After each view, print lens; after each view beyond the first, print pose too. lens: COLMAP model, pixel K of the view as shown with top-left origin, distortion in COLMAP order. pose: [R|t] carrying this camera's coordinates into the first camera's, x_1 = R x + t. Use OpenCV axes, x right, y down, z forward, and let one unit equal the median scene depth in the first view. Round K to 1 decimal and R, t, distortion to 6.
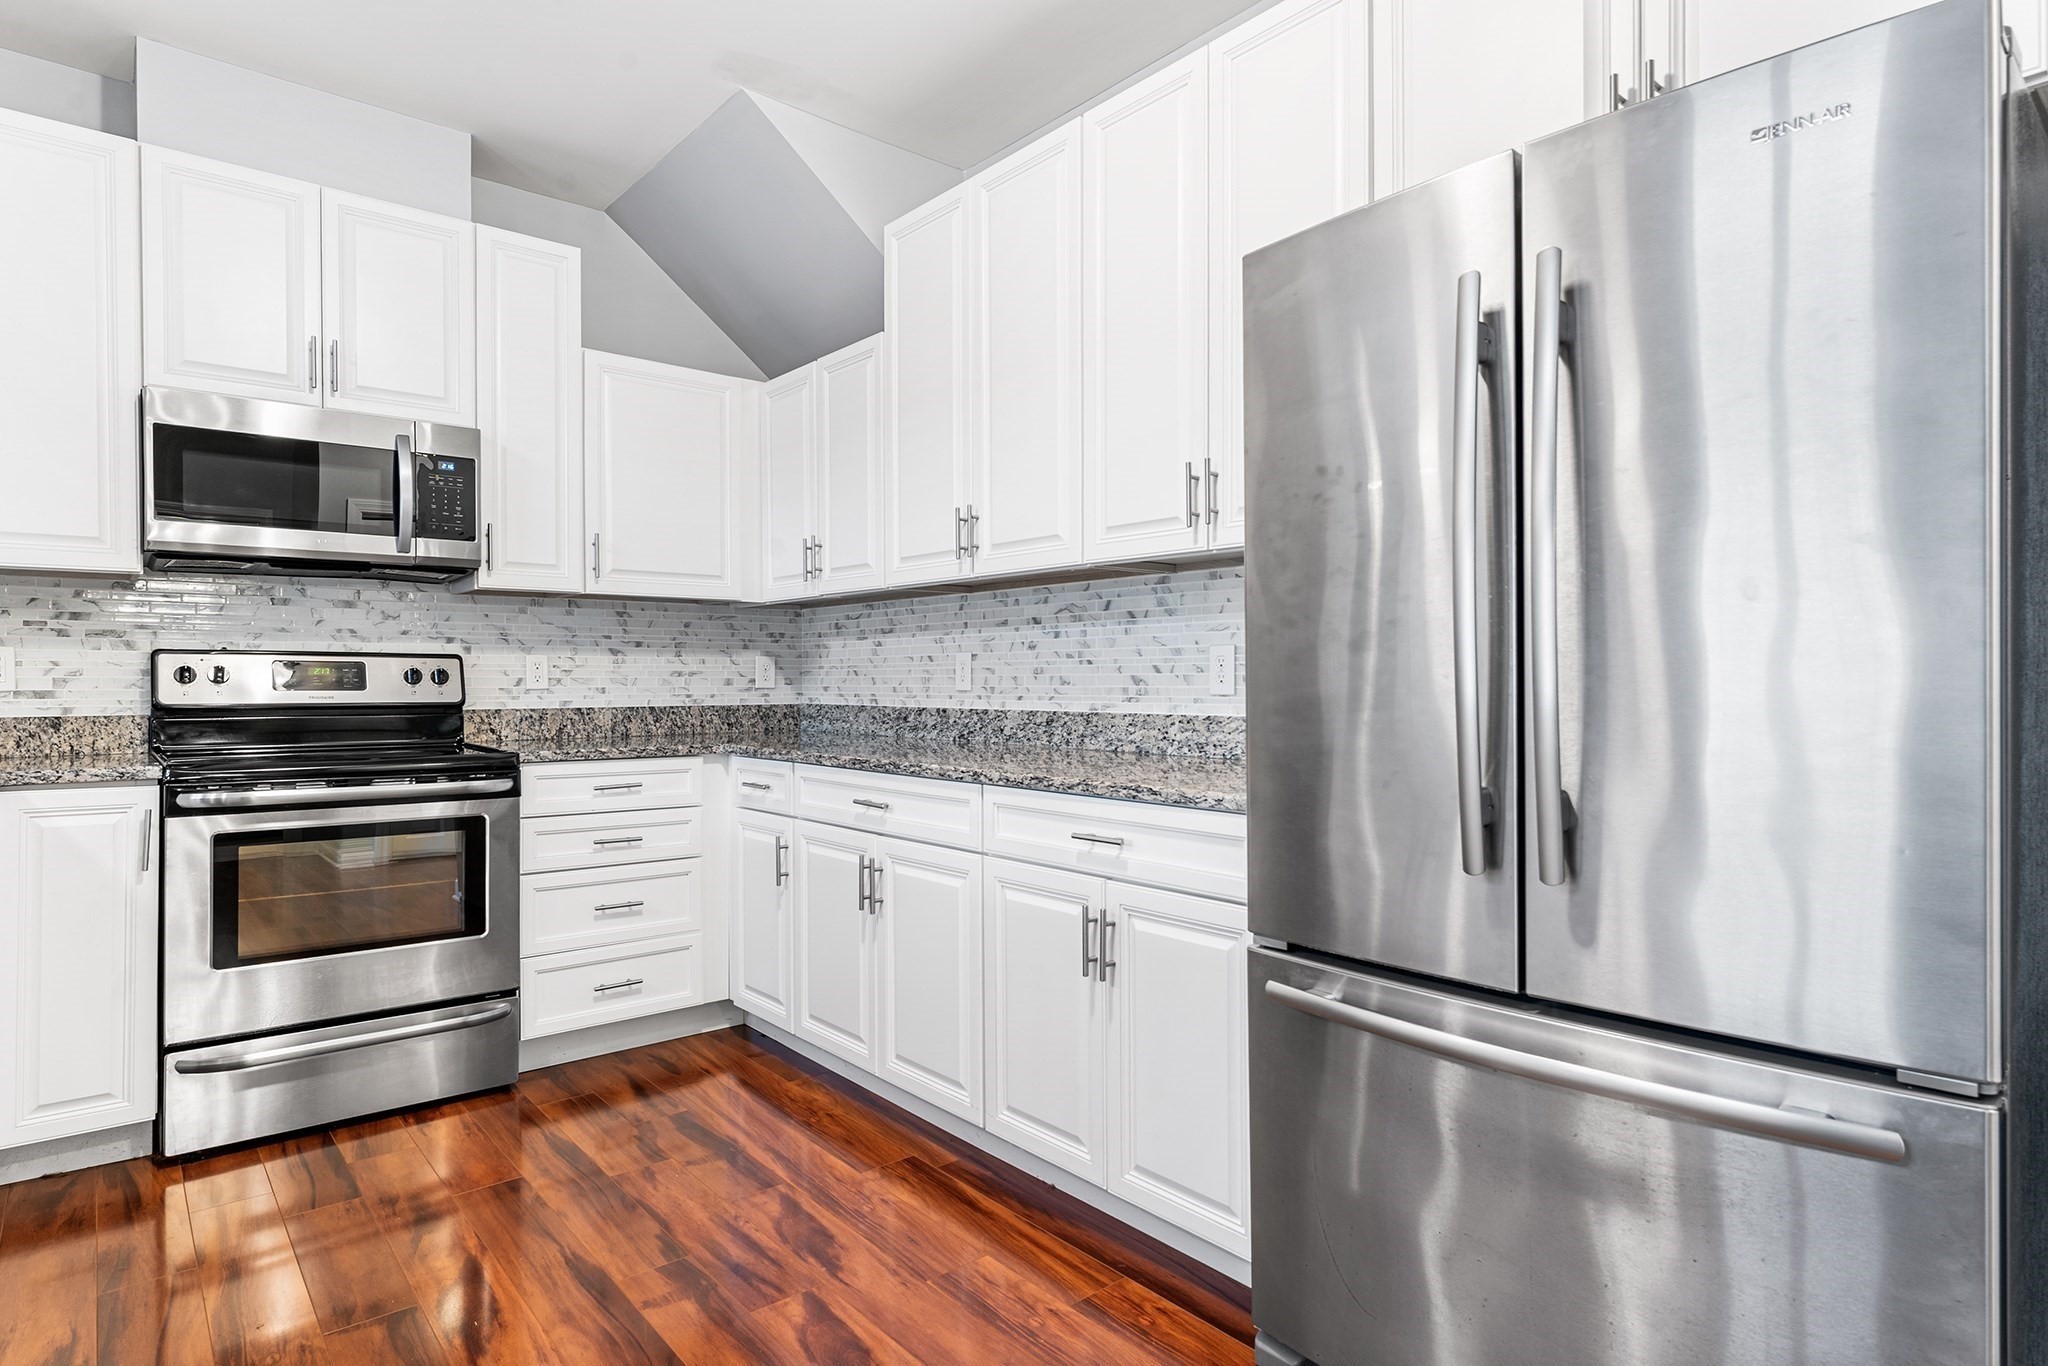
lens RADIAL K [[1097.1, 0, 1031.8], [0, 1097.1, 685.9], [0, 0, 1]] dist [-0.002842, 0.000078]
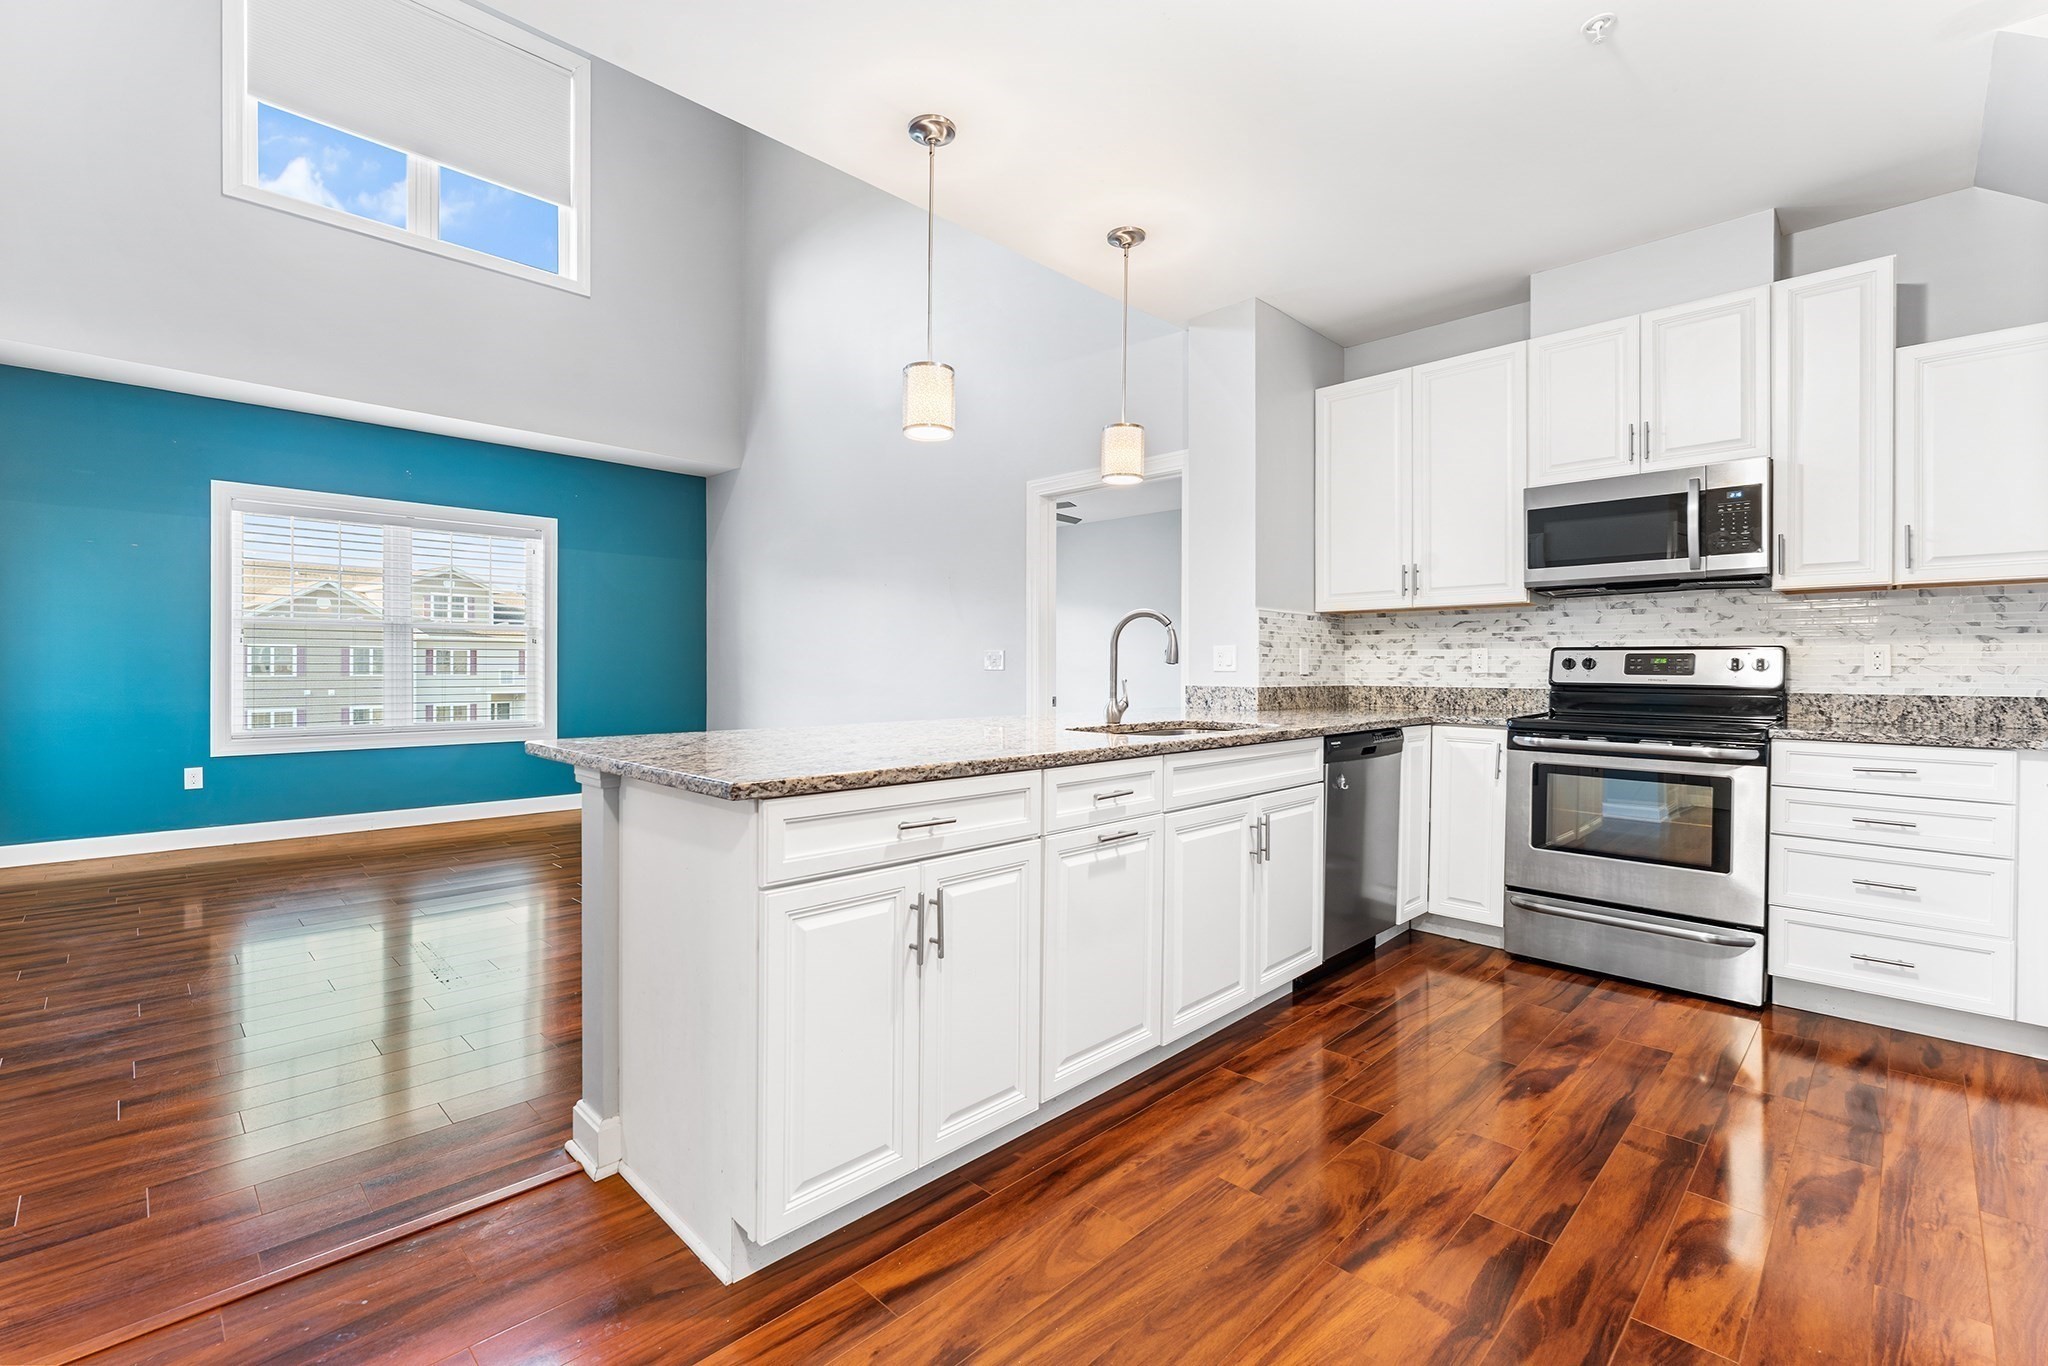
lens RADIAL K [[902.2, 0, 1009.4], [0, 902.2, 674.0], [0, 0, 1]] dist [-0.003685, -0.000197]
pose [[0.072089, 0.009080, -0.997357, 0.427515], [-0.007078, 0.999938, 0.008592, -0.001120], [0.997373, 0.006440, 0.072149, 0.113334]]
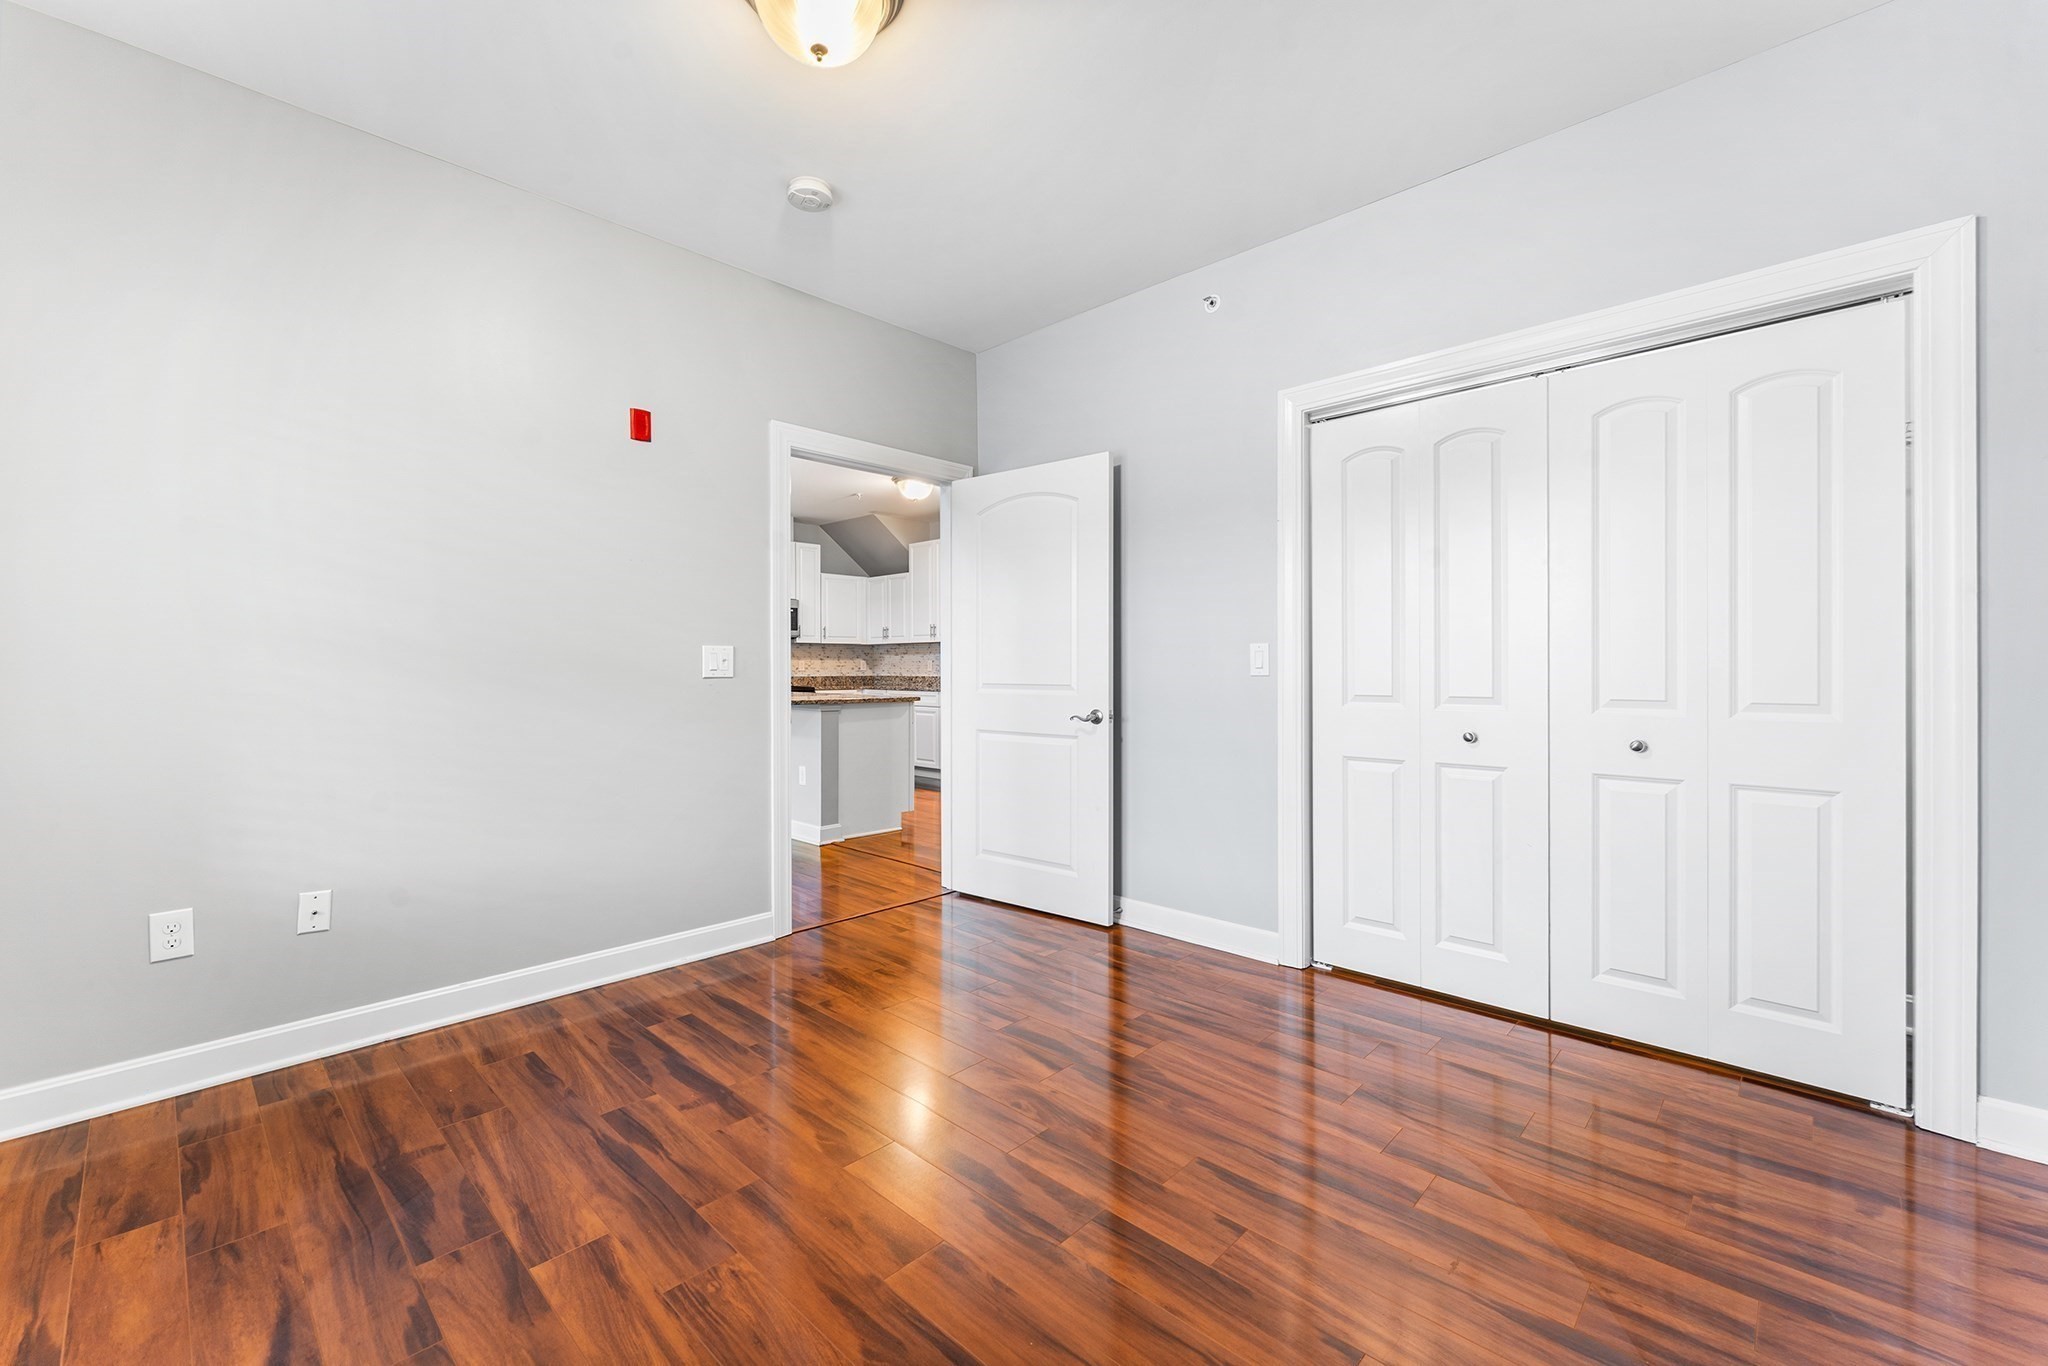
lens RADIAL K [[831.3, 0, 1040.9], [0, 831.3, 670.3], [0, 0, 1]] dist [-0.001556, -0.001223]
pose [[0.993673, 0.000126, 0.112313, -0.010285], [-0.000014, 1.000000, -0.000990, 0.004529], [-0.112313, 0.000982, 0.993672, -1.922834]]
